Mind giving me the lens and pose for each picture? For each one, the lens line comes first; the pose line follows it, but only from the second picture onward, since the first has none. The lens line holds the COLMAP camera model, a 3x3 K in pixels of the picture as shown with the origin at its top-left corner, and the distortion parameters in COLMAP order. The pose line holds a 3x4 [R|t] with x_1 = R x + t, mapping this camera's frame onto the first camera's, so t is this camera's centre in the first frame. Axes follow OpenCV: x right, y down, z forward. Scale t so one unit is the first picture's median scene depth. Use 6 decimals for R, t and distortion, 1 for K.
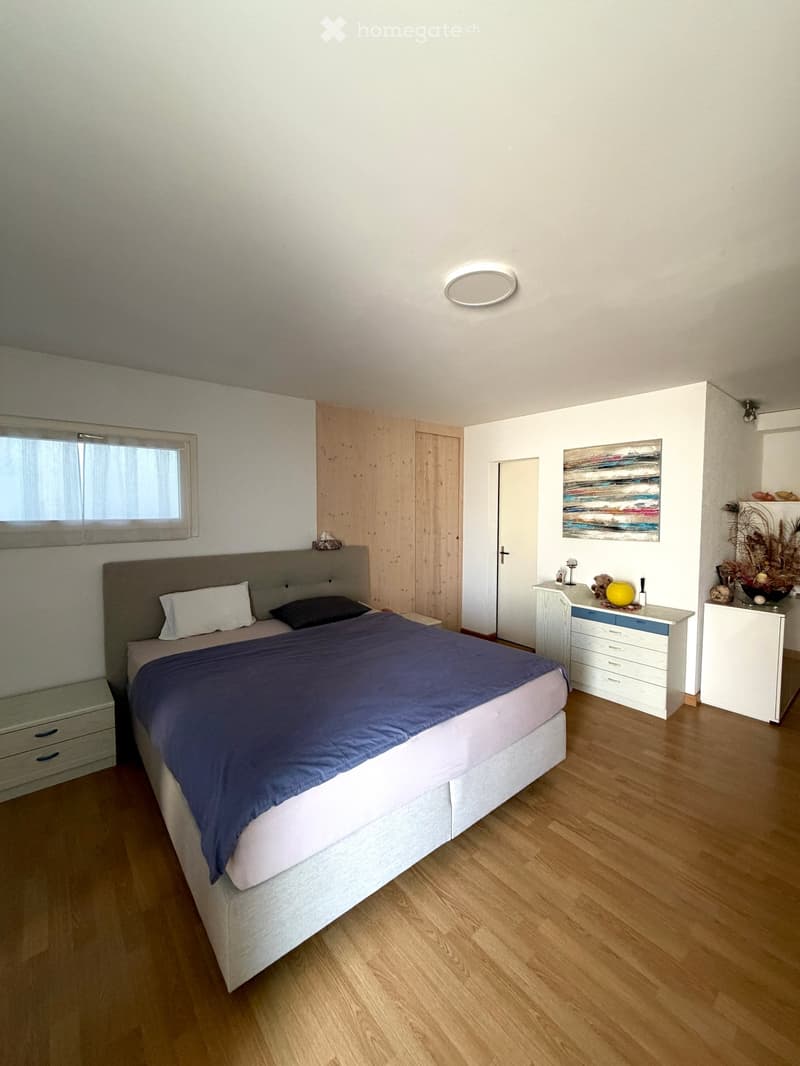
lens RADIAL K [[425.0, 0, 397.0], [0, 425.0, 531.6], [0, 0, 1]] dist [0.002168, 0.000028]
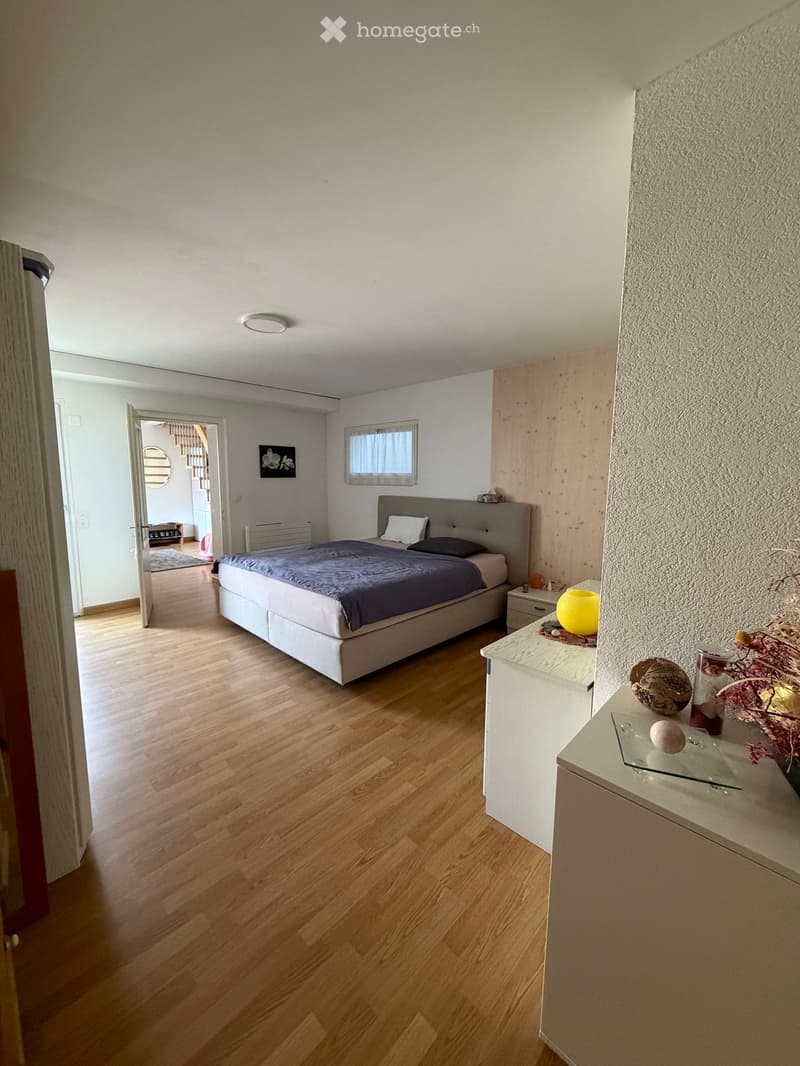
lens RADIAL K [[425.0, 0, 396.7], [0, 425.0, 530.0], [0, 0, 1]] dist [0.002168, 0.000028]
pose [[0.105015, 0.126801, -0.986354, 1.123793], [-0.063623, 0.990663, 0.120581, -0.007933], [0.992433, 0.050092, 0.112102, 0.770793]]
